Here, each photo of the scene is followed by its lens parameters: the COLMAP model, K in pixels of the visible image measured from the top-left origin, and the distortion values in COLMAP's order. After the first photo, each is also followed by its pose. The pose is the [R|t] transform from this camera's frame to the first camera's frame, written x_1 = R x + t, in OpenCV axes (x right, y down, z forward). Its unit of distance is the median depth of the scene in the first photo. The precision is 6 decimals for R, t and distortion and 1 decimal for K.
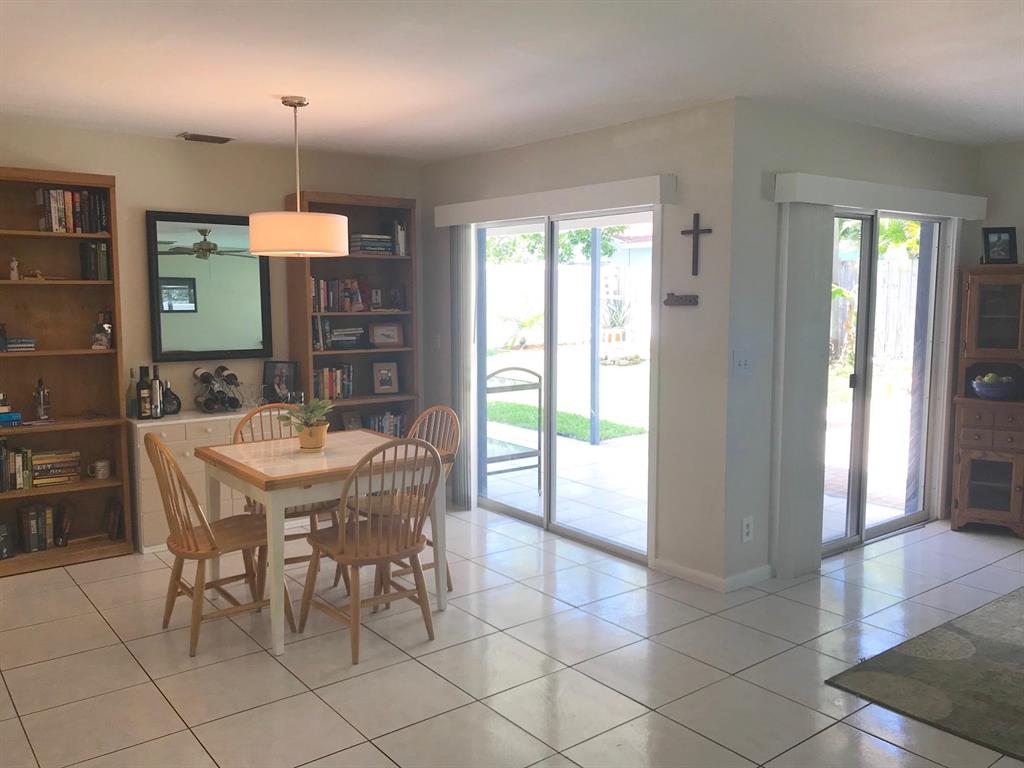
lens RADIAL K [[842.7, 0, 510.2], [0, 842.7, 370.8], [0, 0, 1]] dist [0.059167, -0.106212]
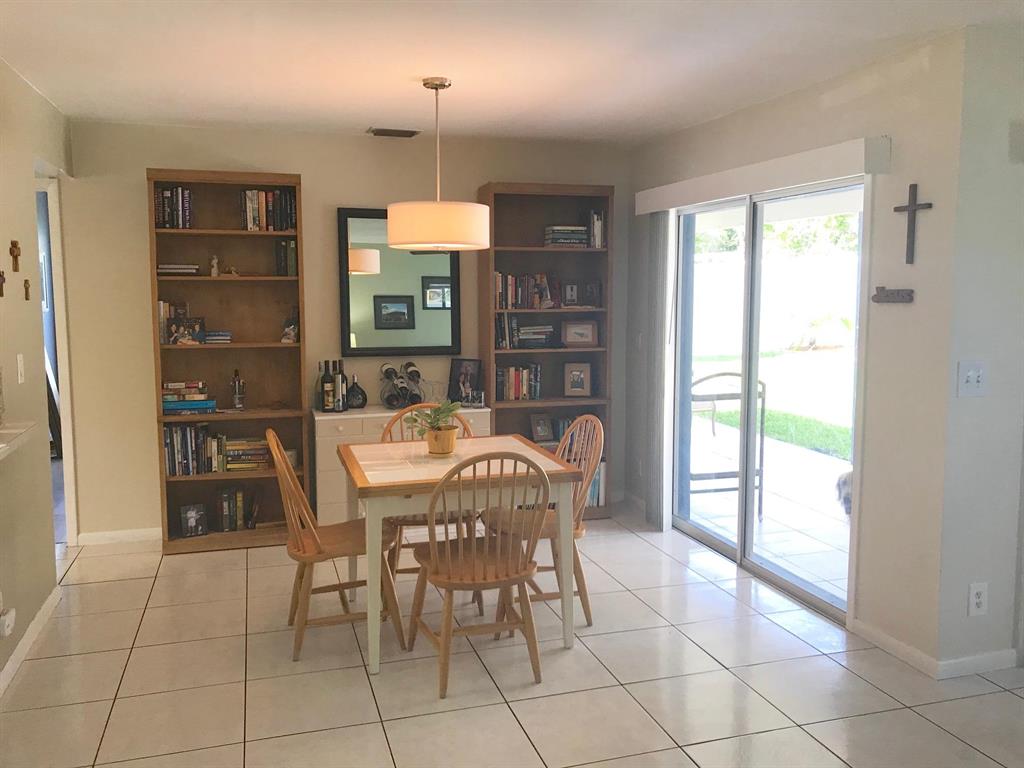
lens RADIAL K [[842.7, 0, 510.2], [0, 842.7, 370.8], [0, 0, 1]] dist [0.059167, -0.106212]
pose [[0.934760, 0.033478, -0.353700, 0.139246], [-0.032536, 0.999433, 0.008612, -0.008997], [0.353788, 0.003458, 0.935319, 0.130088]]
